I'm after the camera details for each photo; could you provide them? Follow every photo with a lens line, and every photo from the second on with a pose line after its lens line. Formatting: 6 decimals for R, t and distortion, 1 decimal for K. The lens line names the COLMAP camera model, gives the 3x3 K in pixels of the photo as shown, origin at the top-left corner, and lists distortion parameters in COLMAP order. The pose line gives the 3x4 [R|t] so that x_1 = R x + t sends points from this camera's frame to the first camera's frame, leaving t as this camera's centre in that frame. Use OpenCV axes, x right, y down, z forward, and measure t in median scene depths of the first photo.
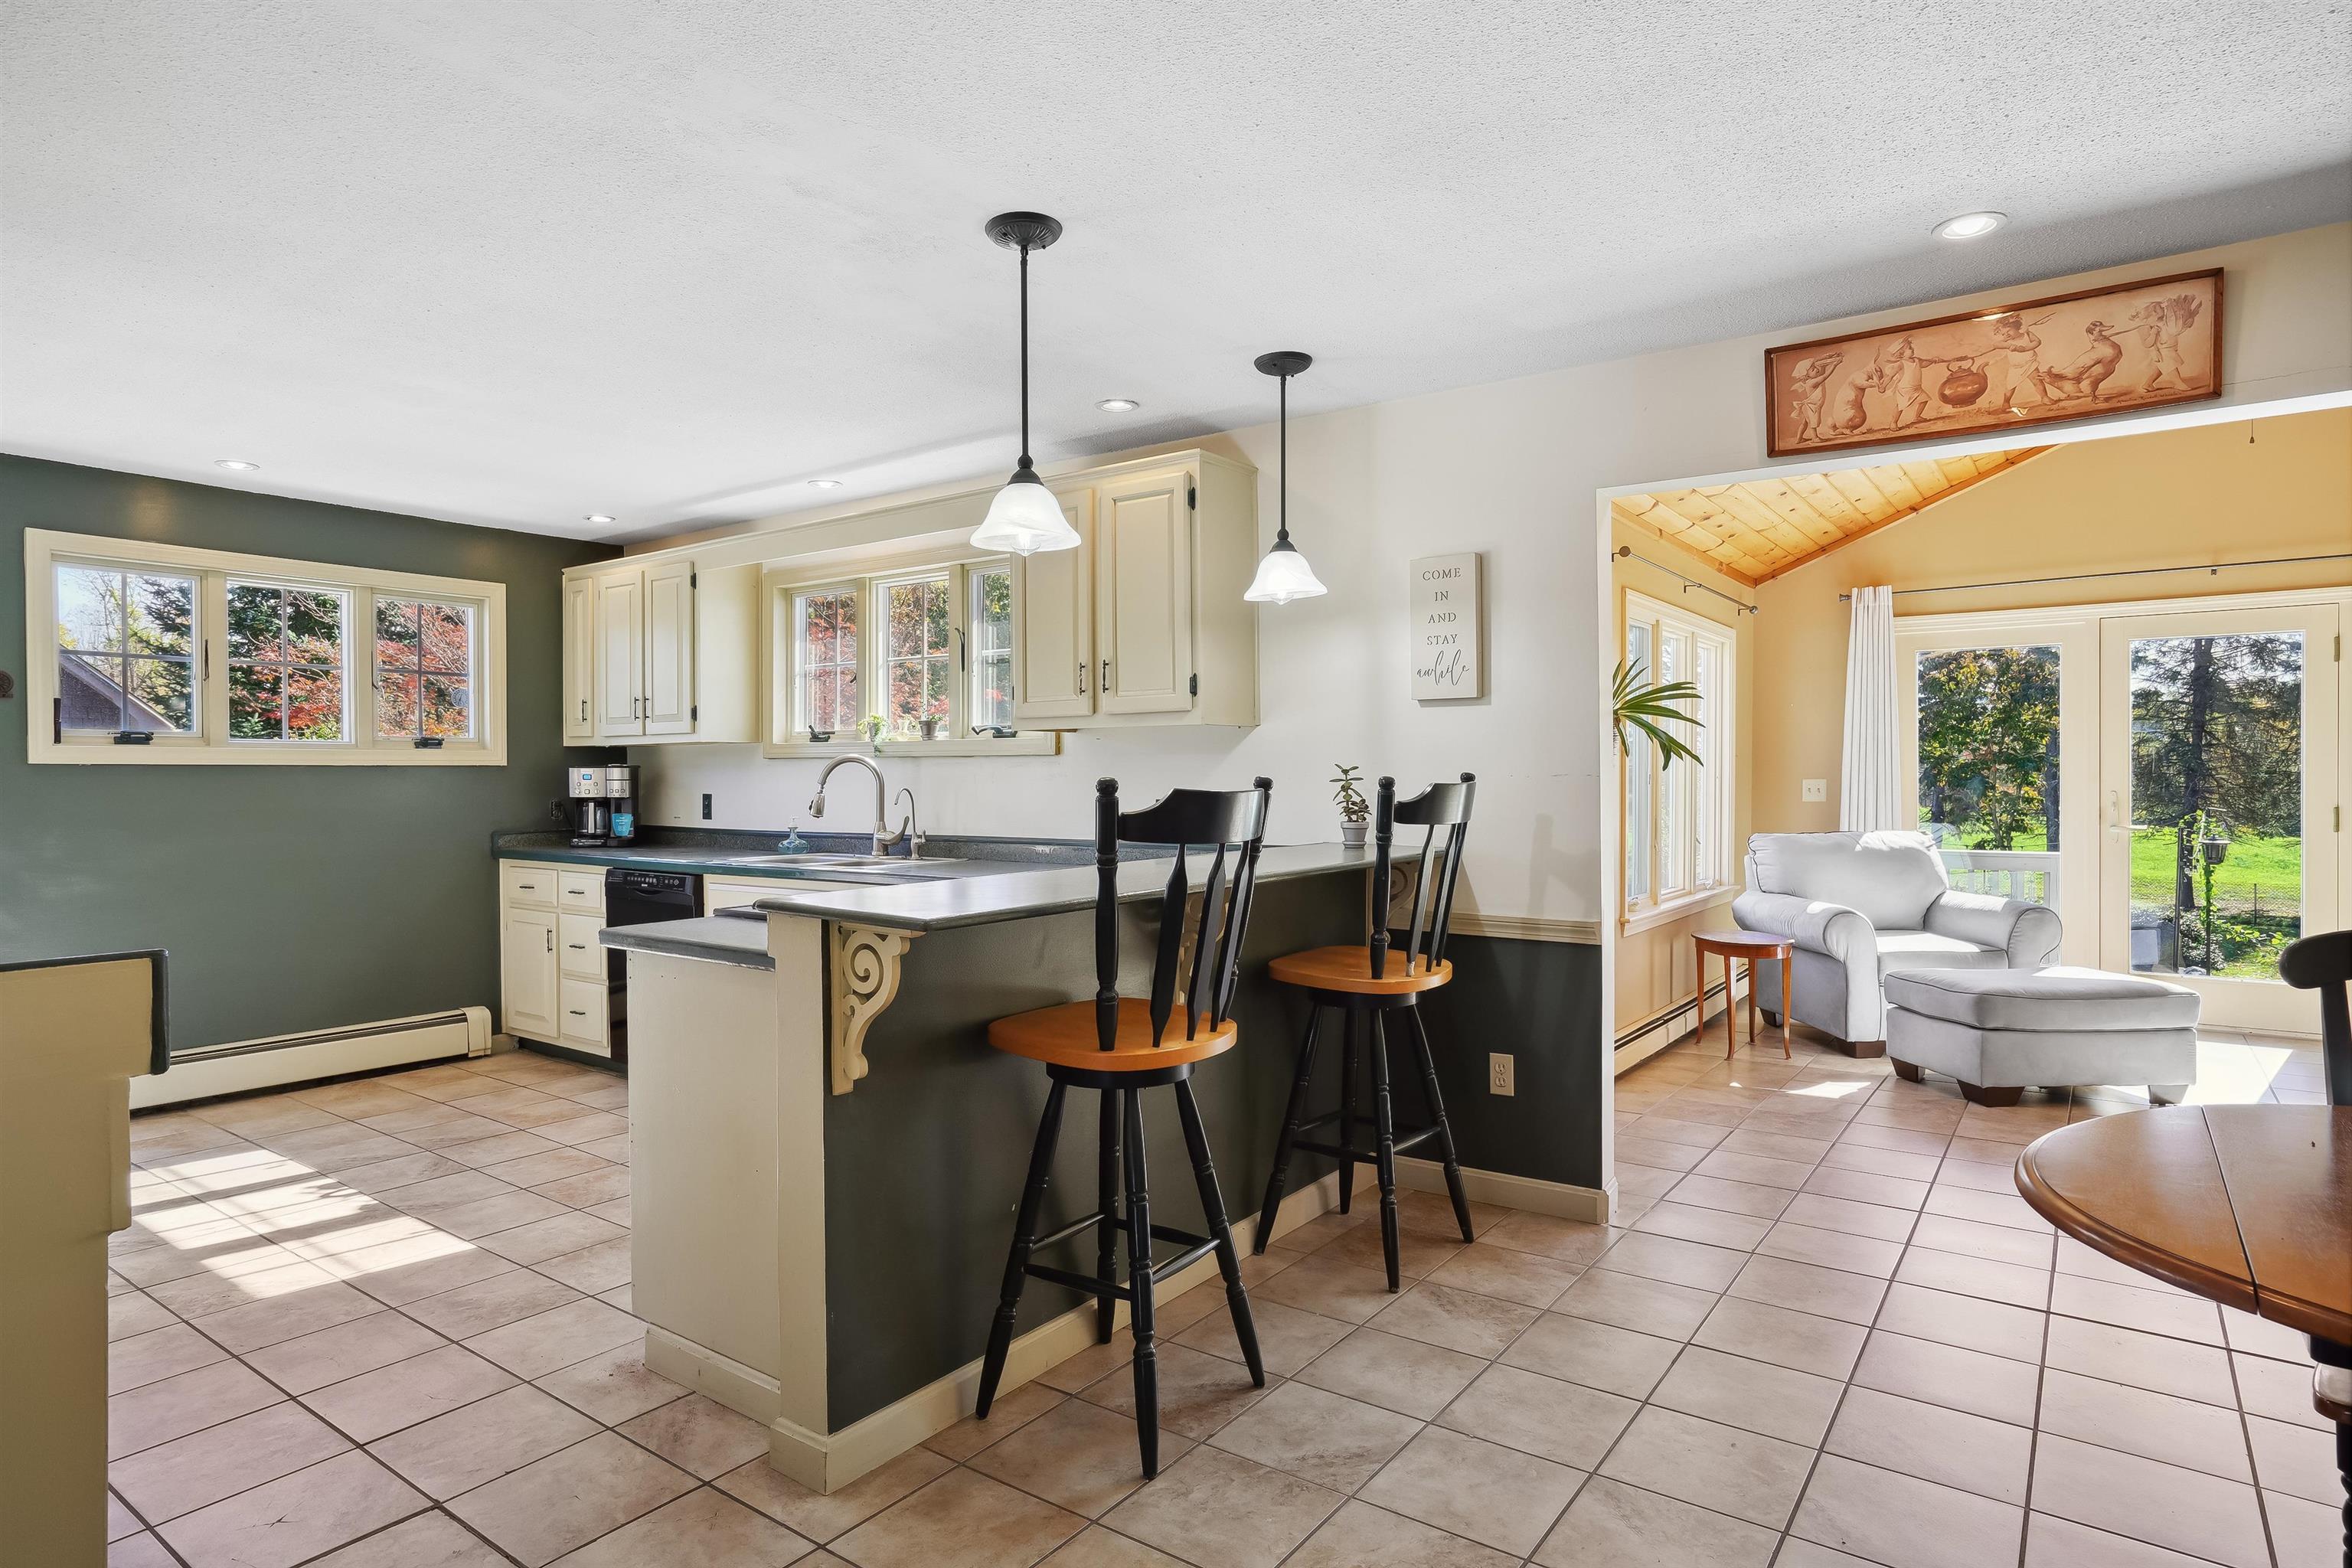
lens RADIAL K [[1290.5, 0, 1167.3], [0, 1290.5, 788.6], [0, 0, 1]] dist [-0.051215, 0.045092]
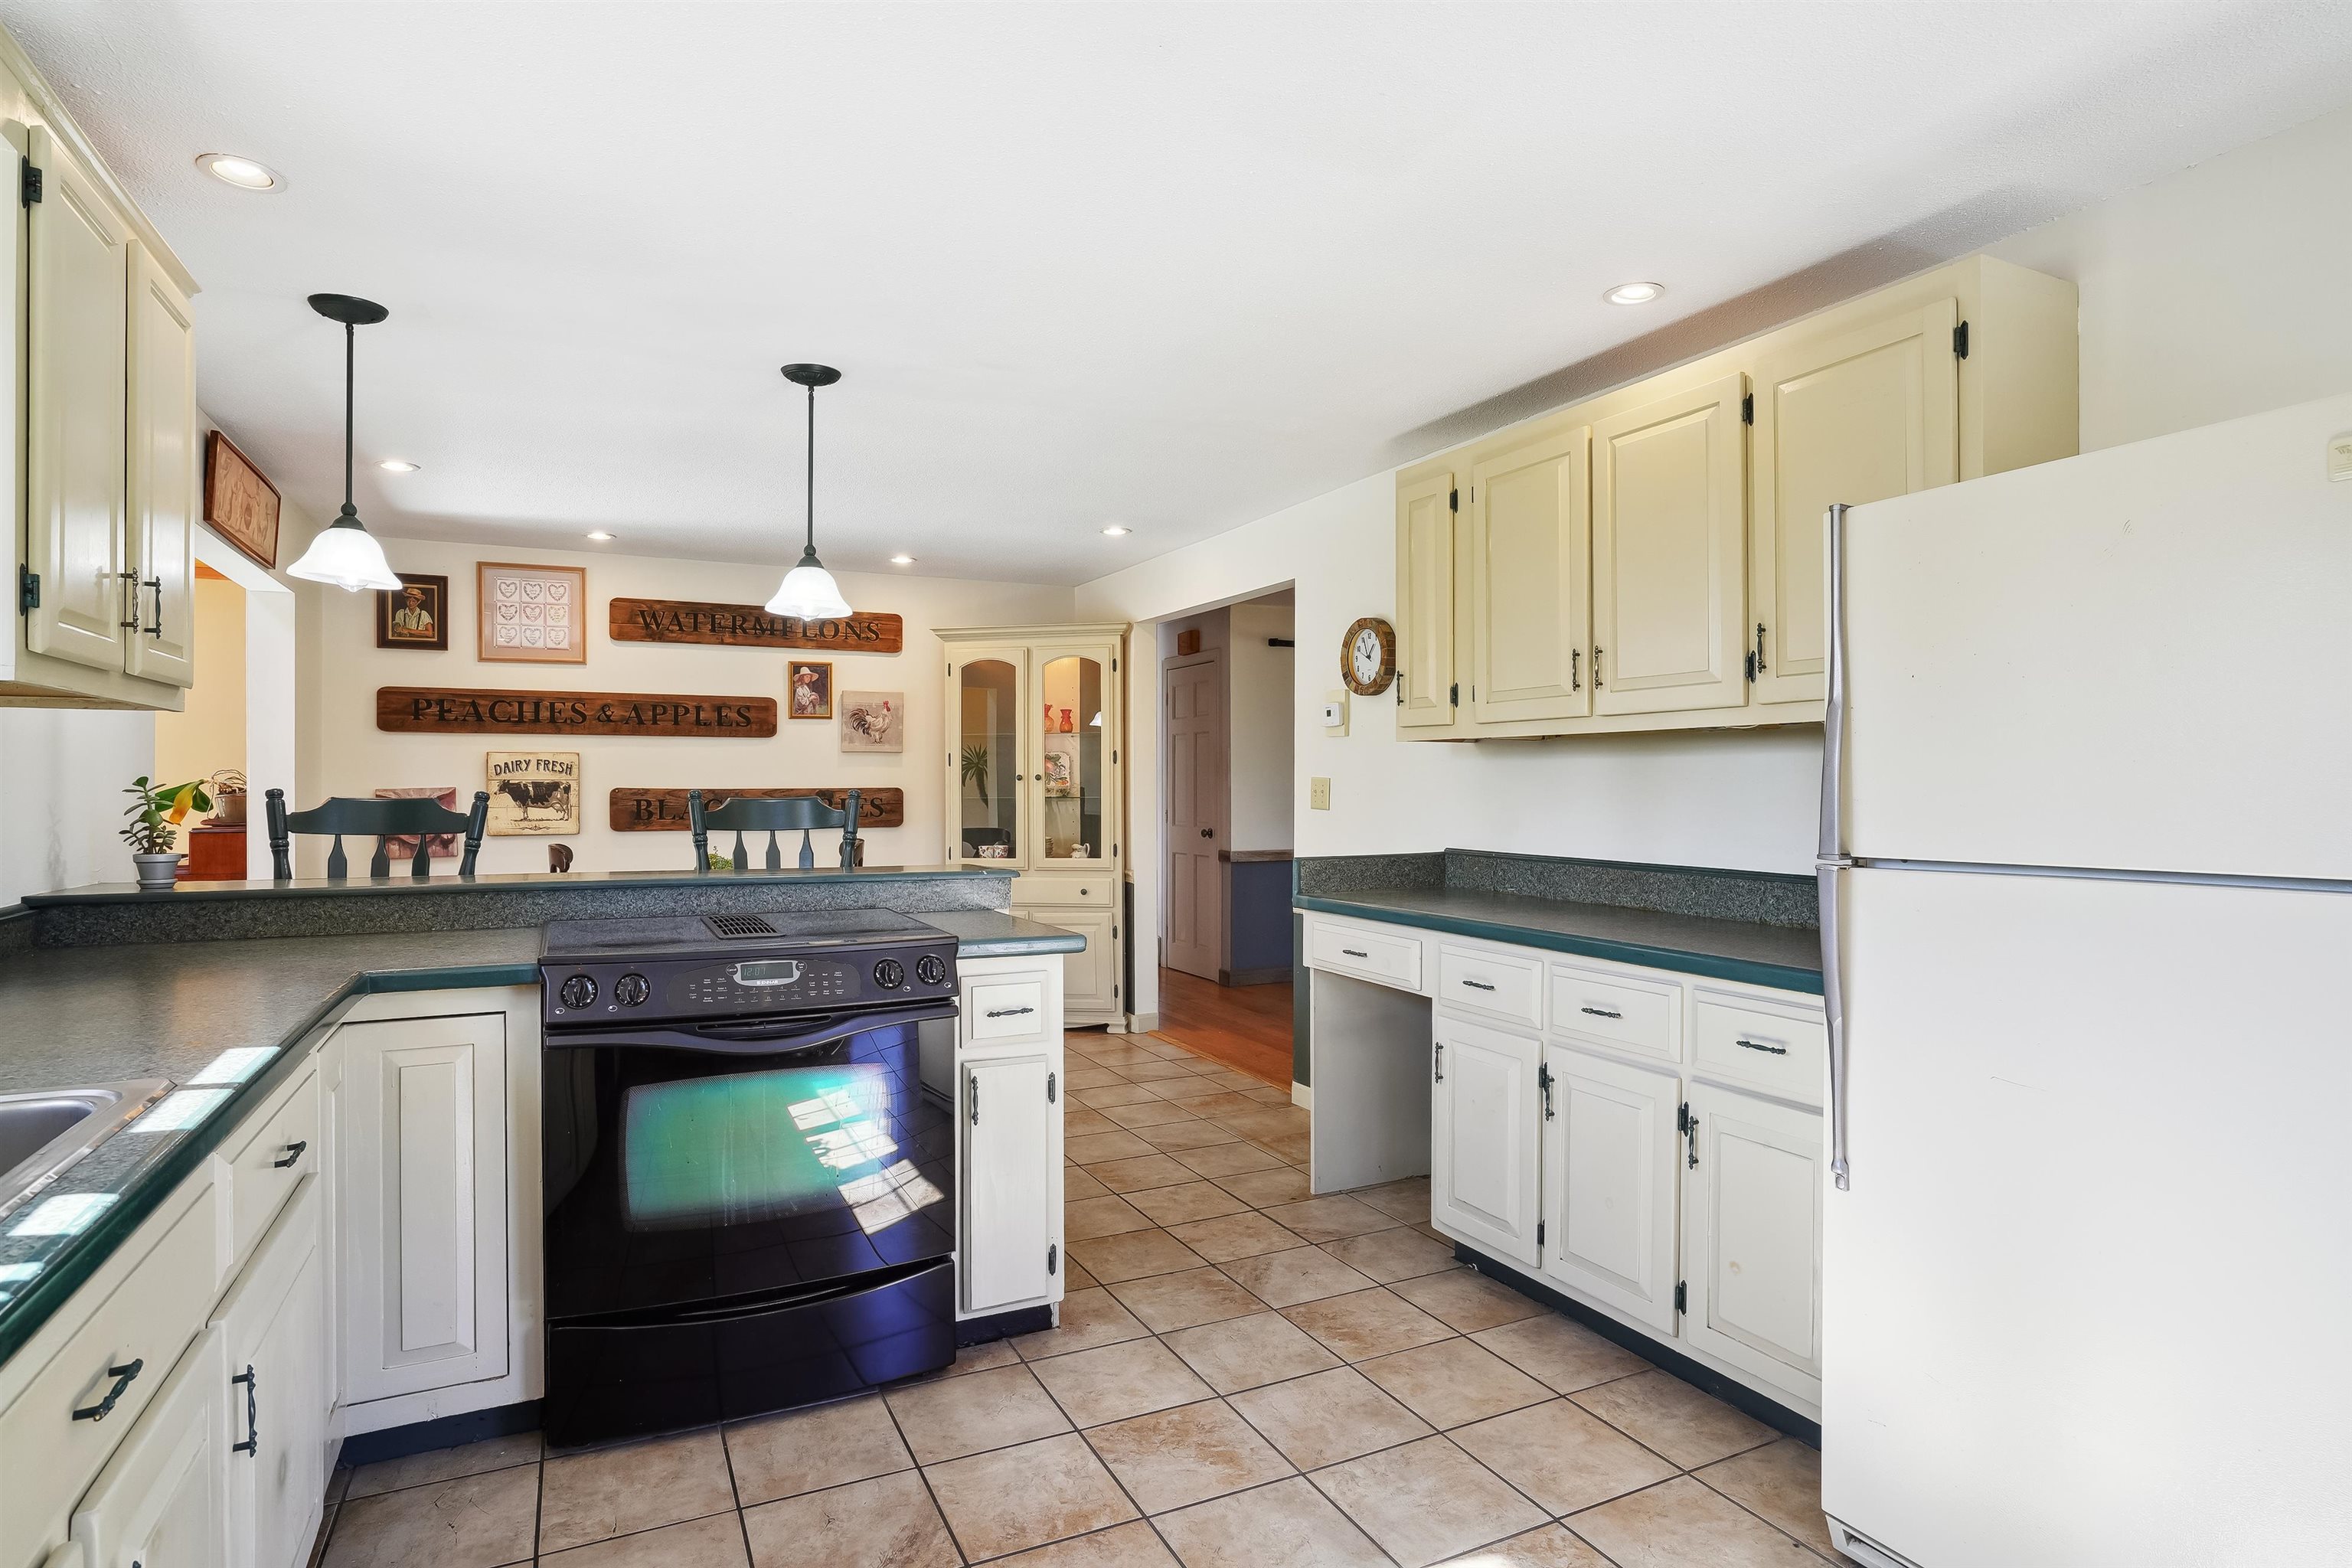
lens RADIAL K [[1232.7, 0, 1168.7], [0, 1232.7, 778.6], [0, 0, 1]] dist [-0.048834, 0.031667]
pose [[-0.884587, 0.008938, 0.466289, -0.525009], [0.011021, 0.999938, 0.001740, -0.009063], [-0.466245, 0.006678, -0.884630, 1.000313]]
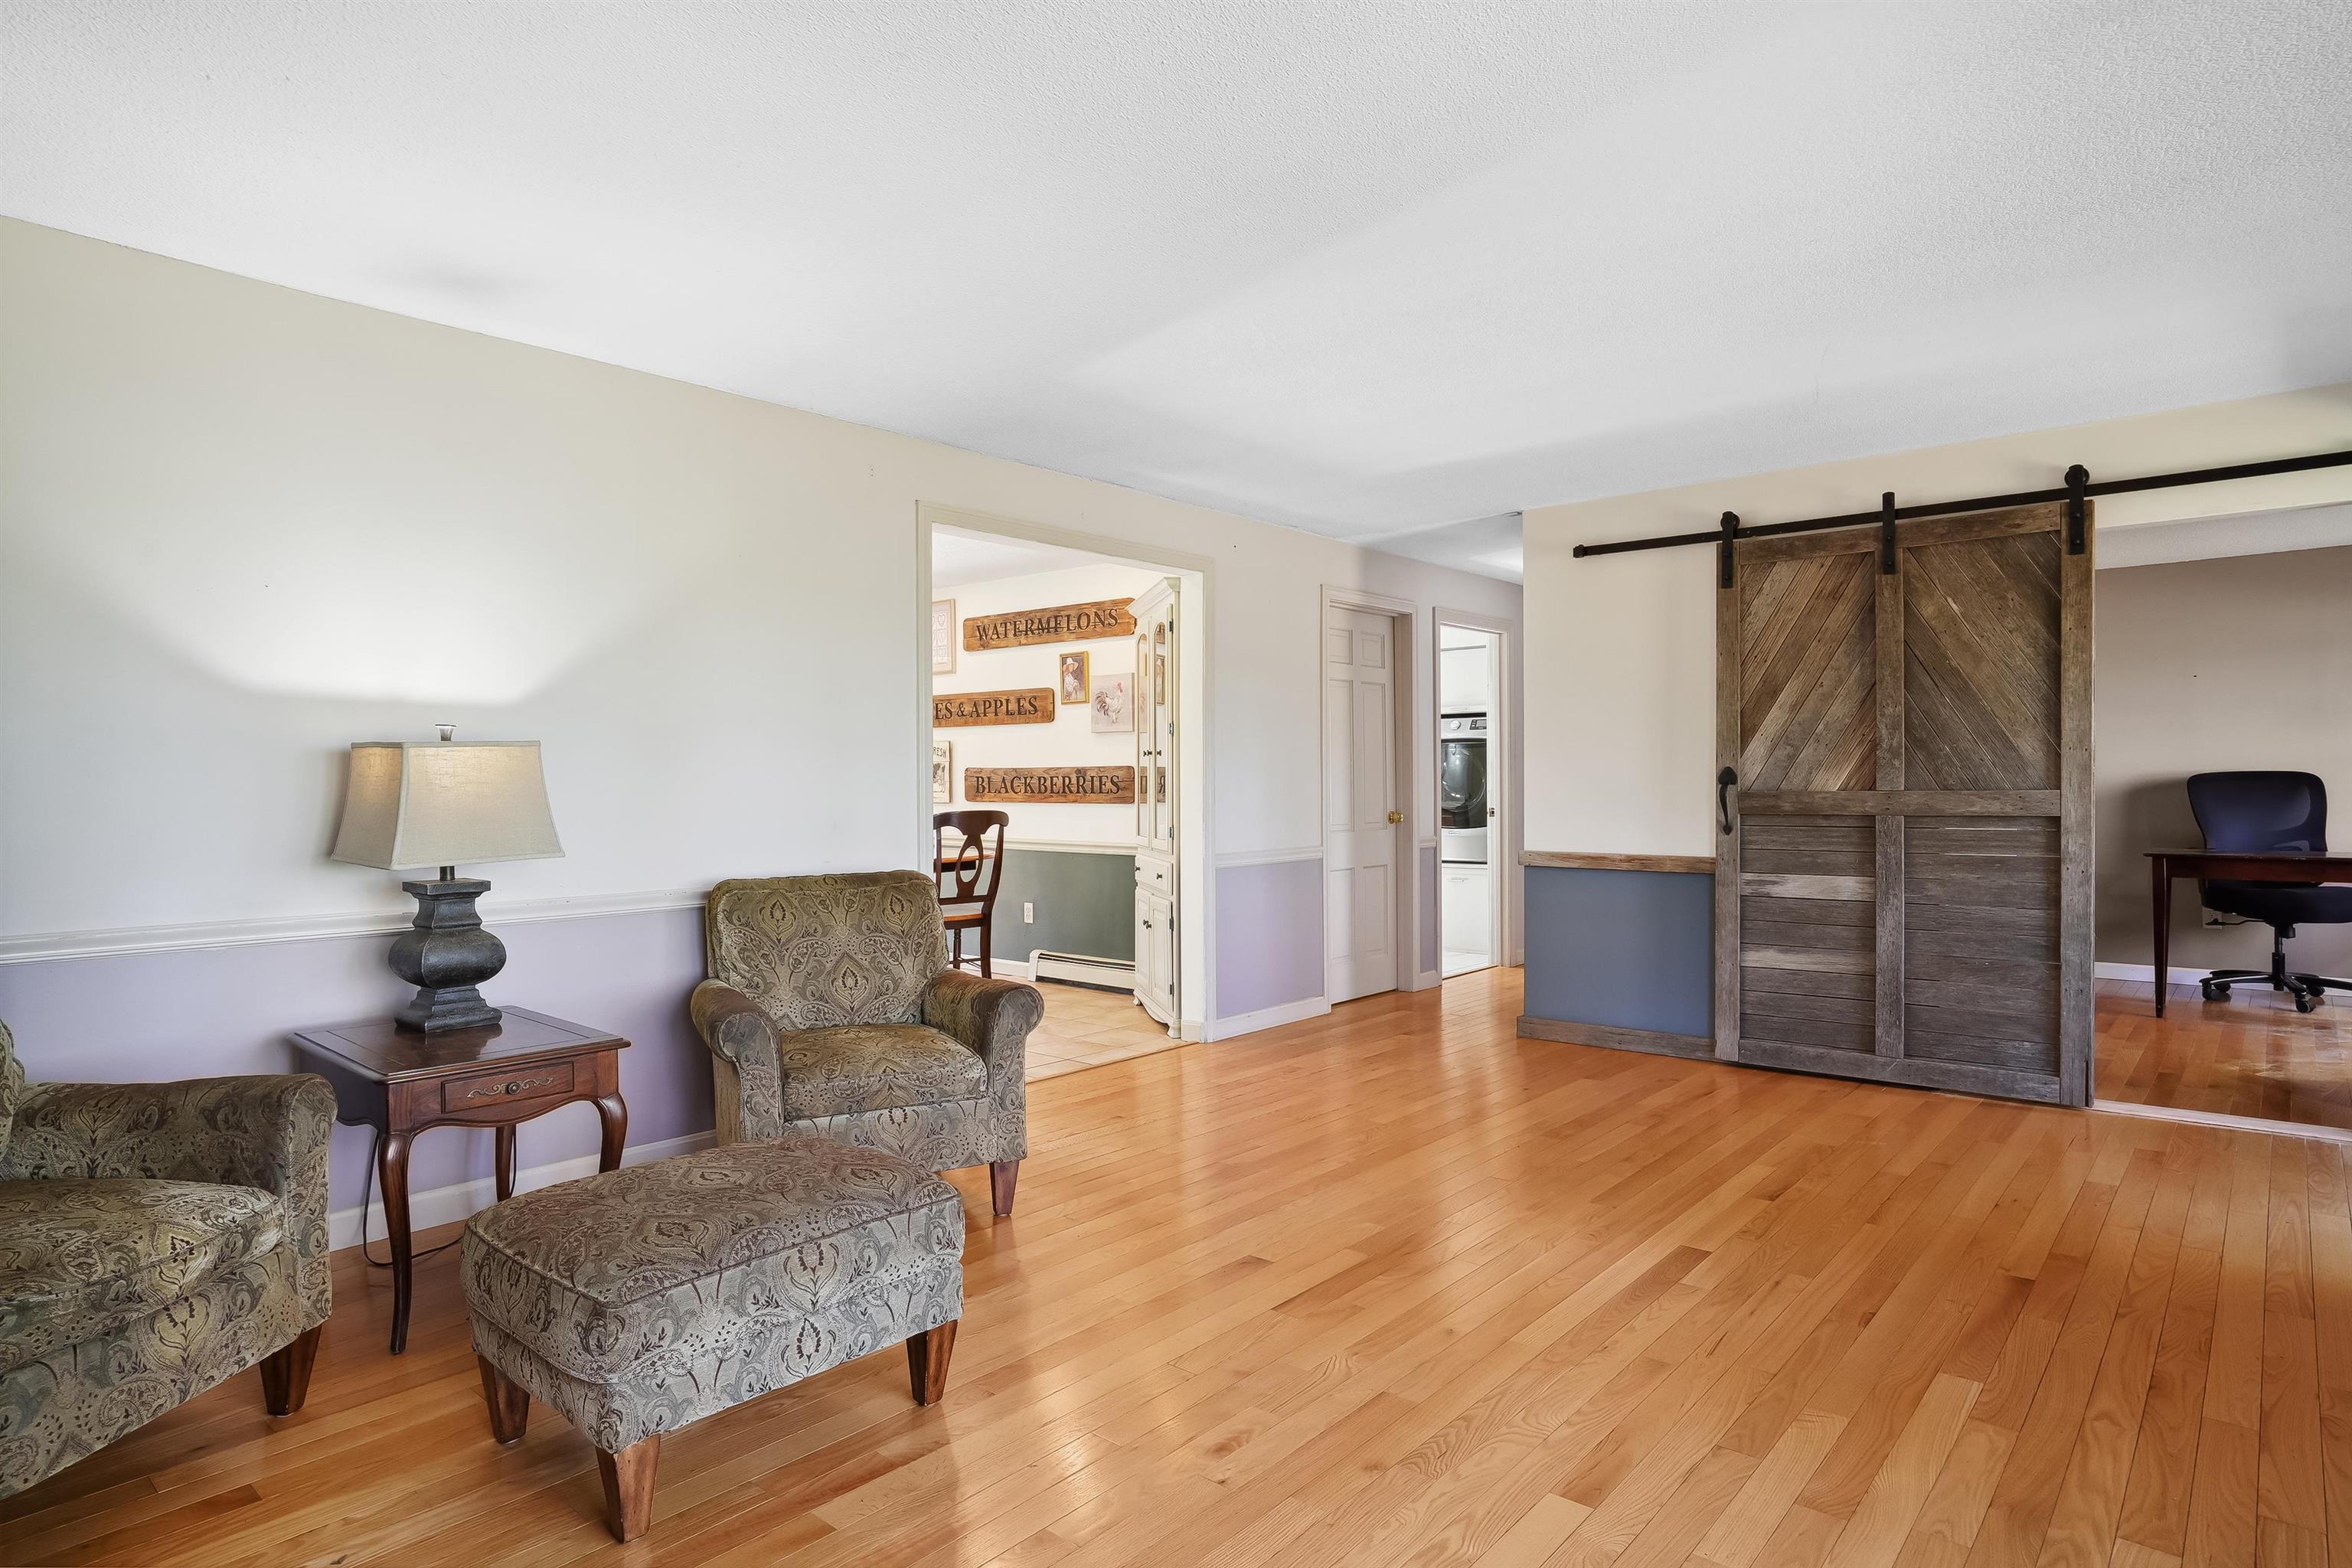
lens RADIAL K [[1290.5, 0, 1167.3], [0, 1290.5, 788.6], [0, 0, 1]] dist [-0.051215, 0.045092]
pose [[0.093135, -0.004038, 0.995645, -1.055250], [0.014718, 0.999888, 0.002678, 0.021223], [-0.995545, 0.014405, 0.093184, -0.161883]]
